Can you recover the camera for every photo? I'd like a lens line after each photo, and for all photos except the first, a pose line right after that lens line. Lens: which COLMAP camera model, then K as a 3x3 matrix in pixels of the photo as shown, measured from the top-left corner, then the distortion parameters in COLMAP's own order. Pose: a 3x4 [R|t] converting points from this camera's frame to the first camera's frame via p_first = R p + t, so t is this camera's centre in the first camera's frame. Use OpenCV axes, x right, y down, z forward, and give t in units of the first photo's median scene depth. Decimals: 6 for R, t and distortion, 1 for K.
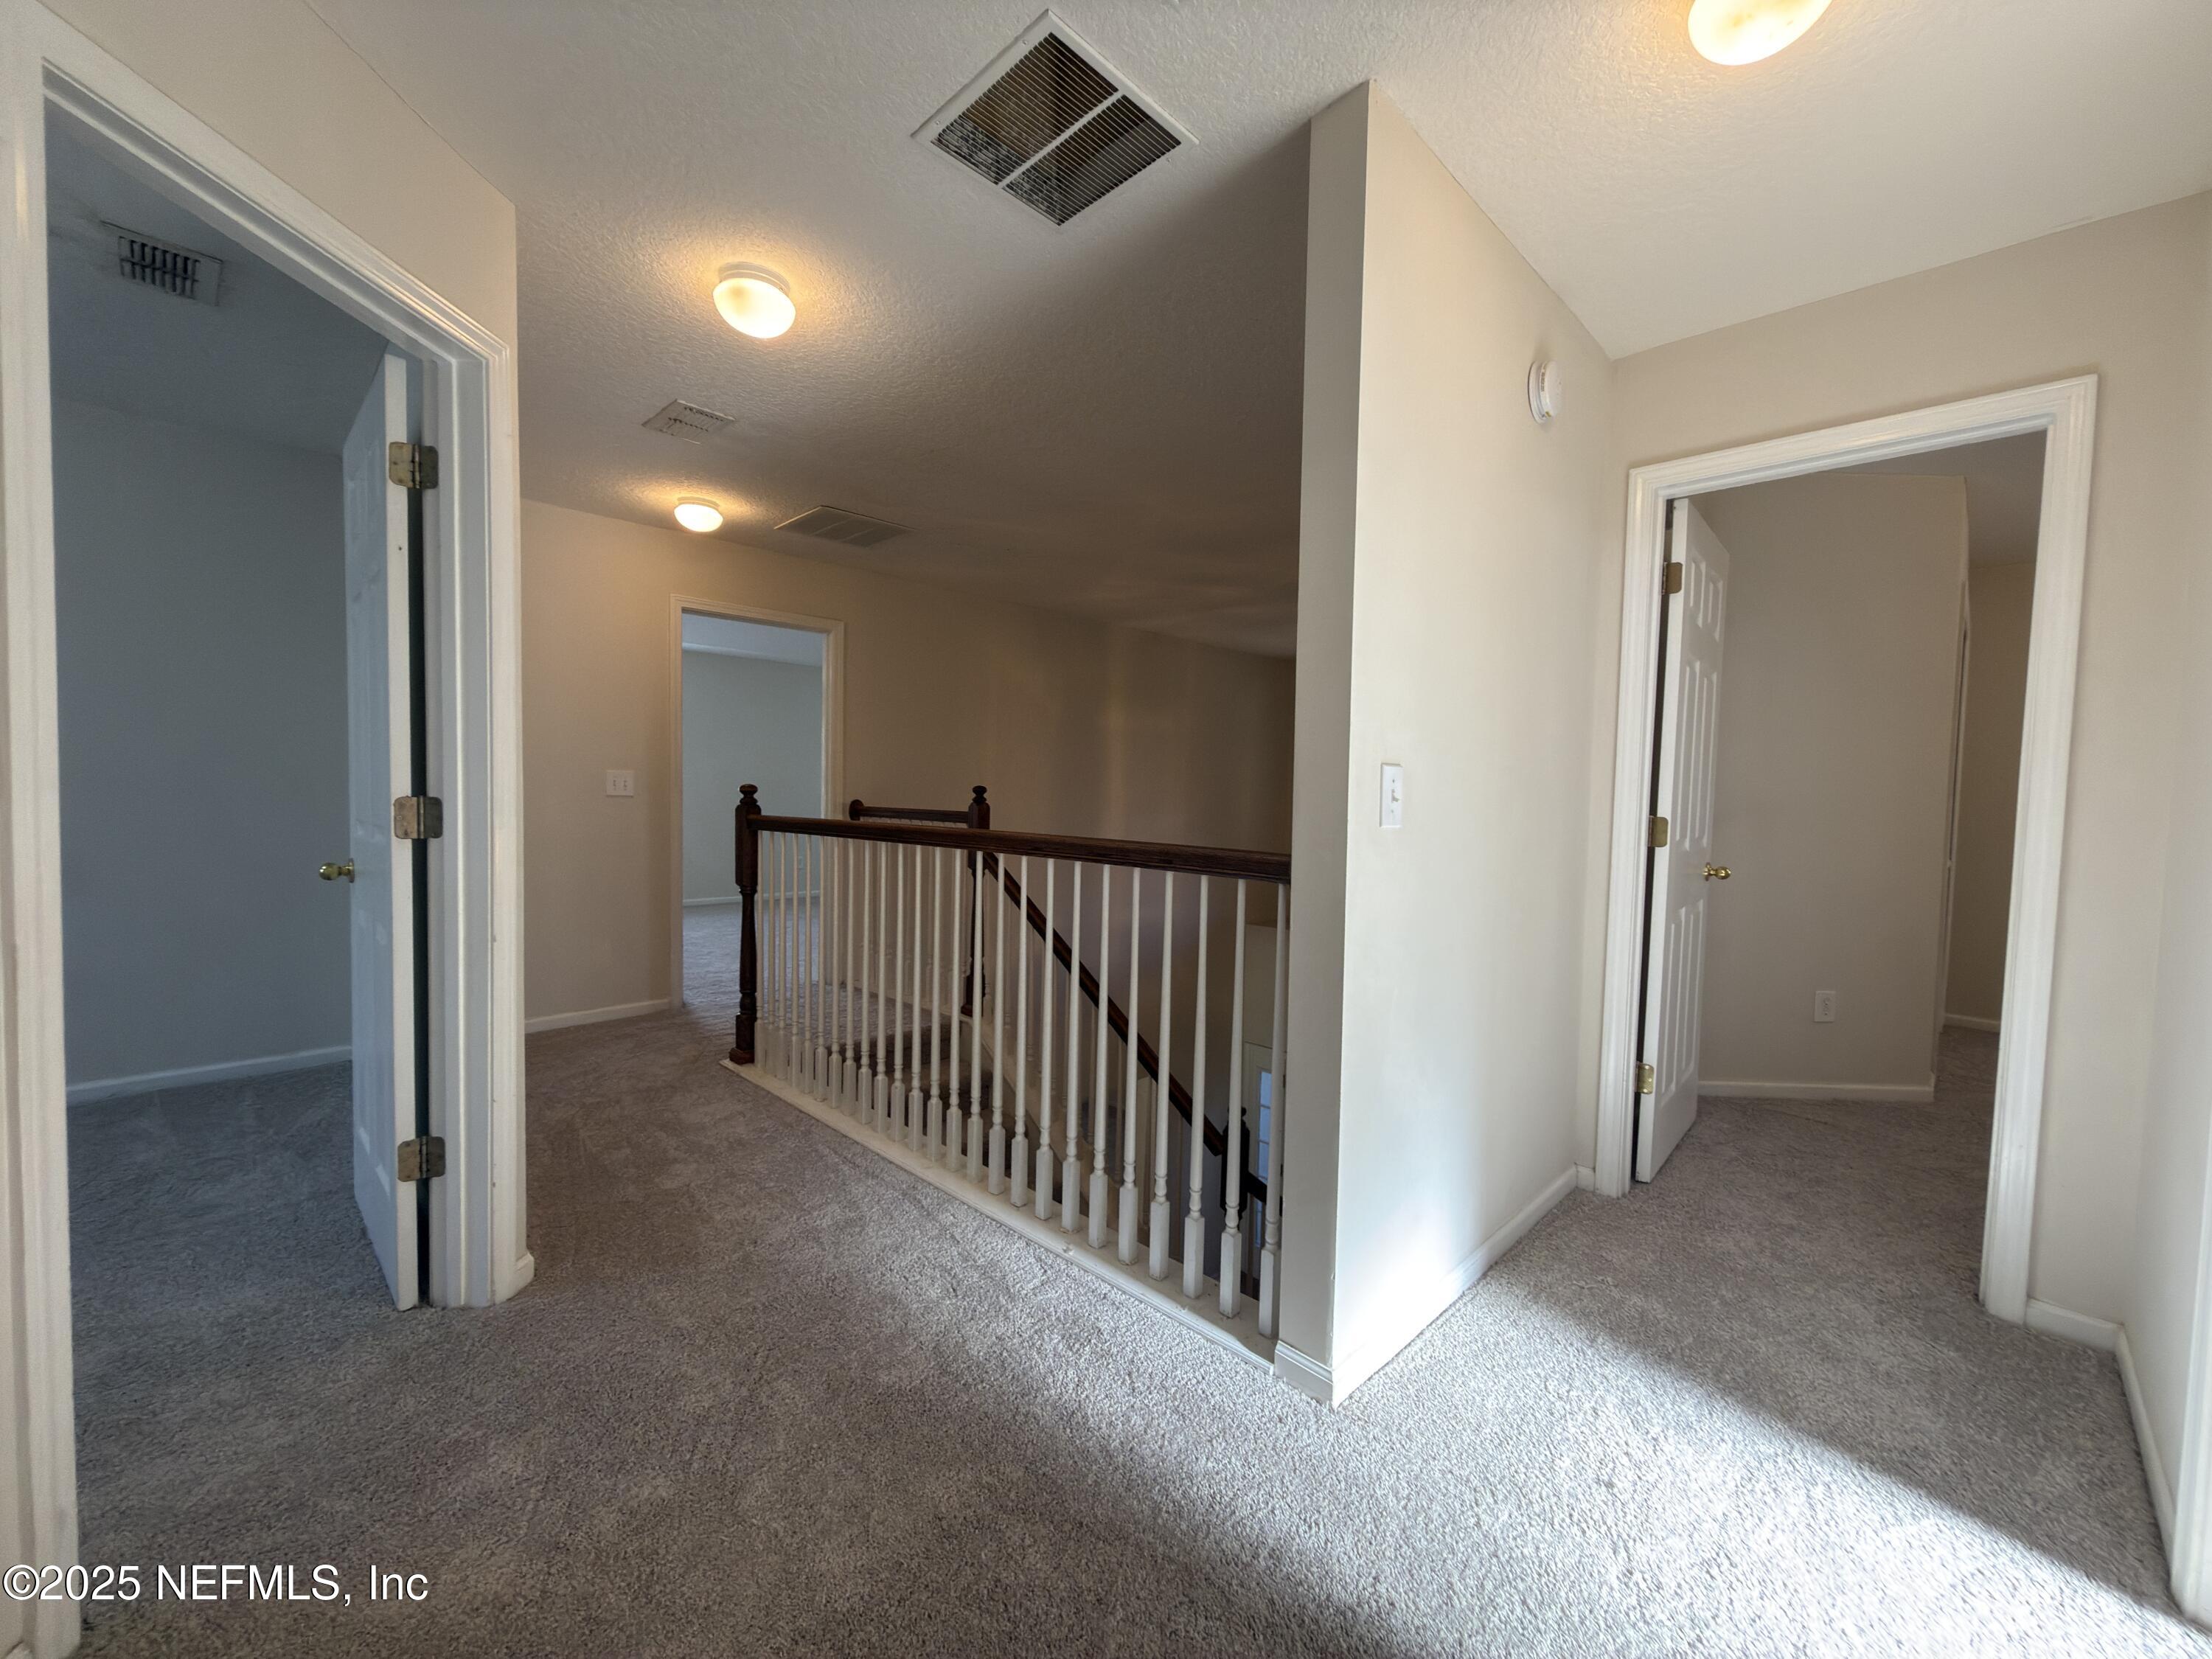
lens RADIAL K [[877.1, 0, 1104.9], [0, 877.1, 833.9], [0, 0, 1]] dist [0.004959, -0.000172]
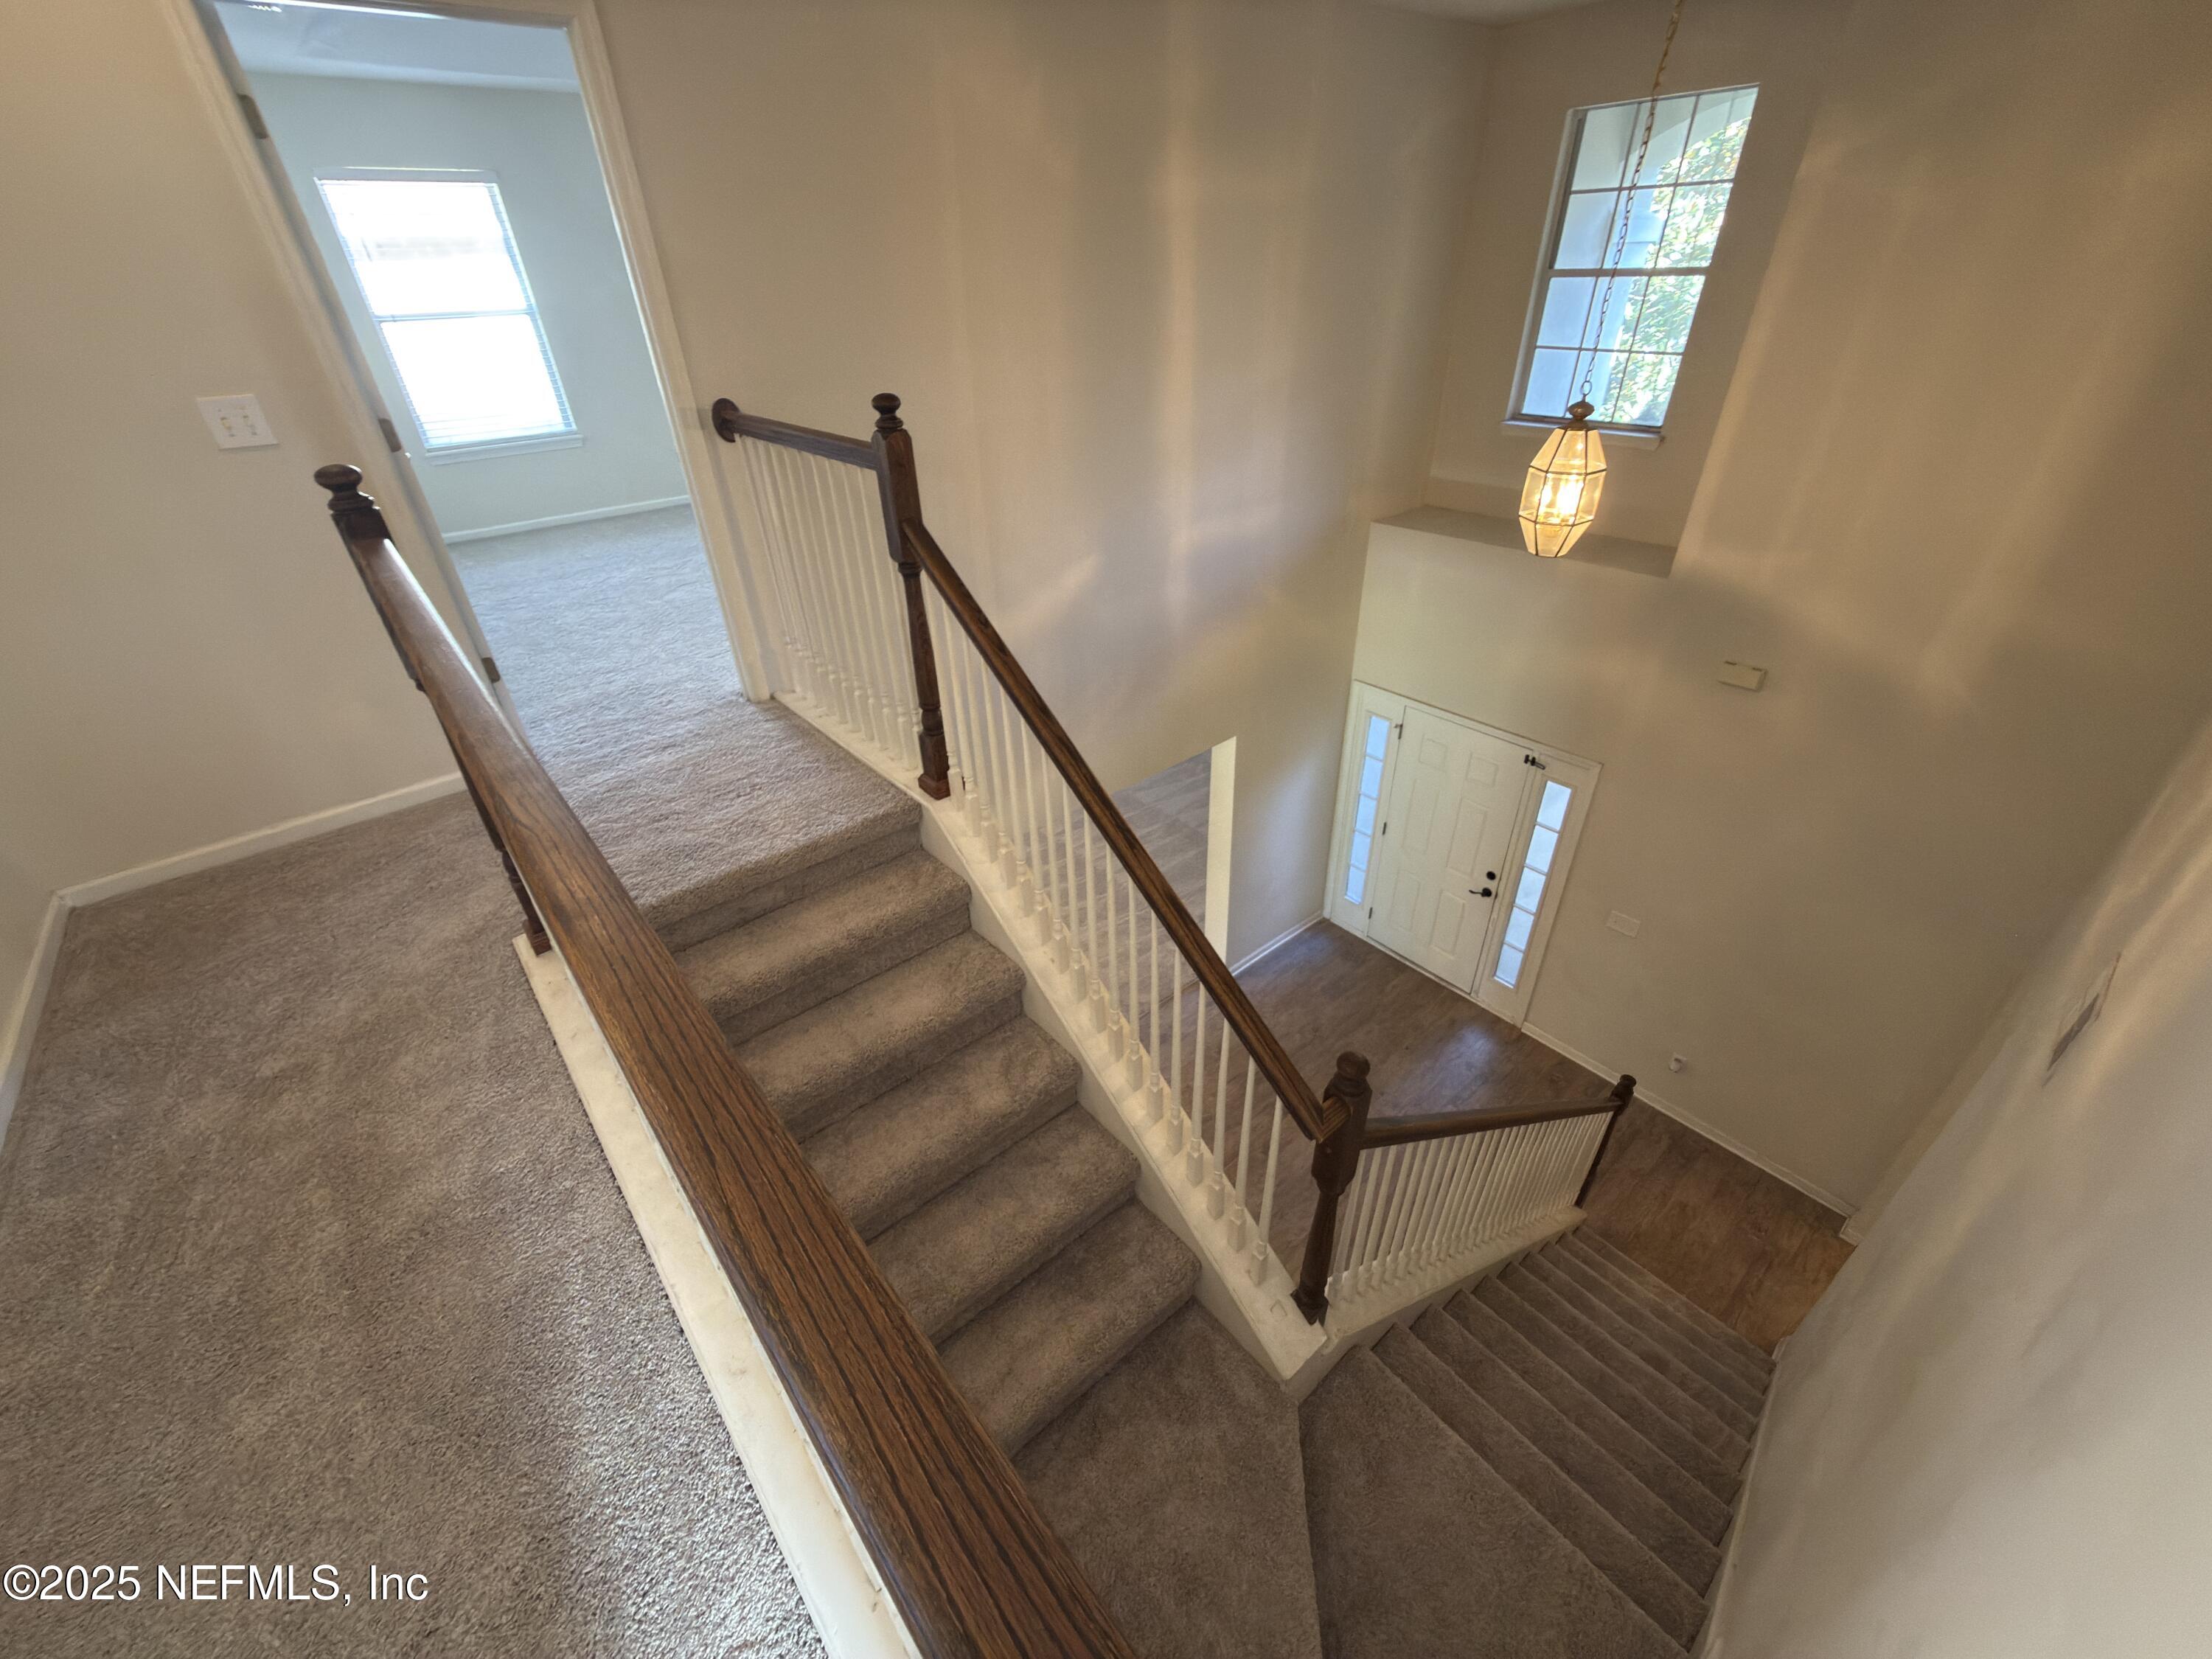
lens RADIAL K [[877.1, 0, 1106.3], [0, 877.1, 821.9], [0, 0, 1]] dist [0.004959, -0.000172]
pose [[0.994530, 0.003441, -0.104392, 0.039600], [0.049234, 0.866010, 0.497598, -0.087175], [0.092117, -0.500016, 0.861103, 0.447132]]
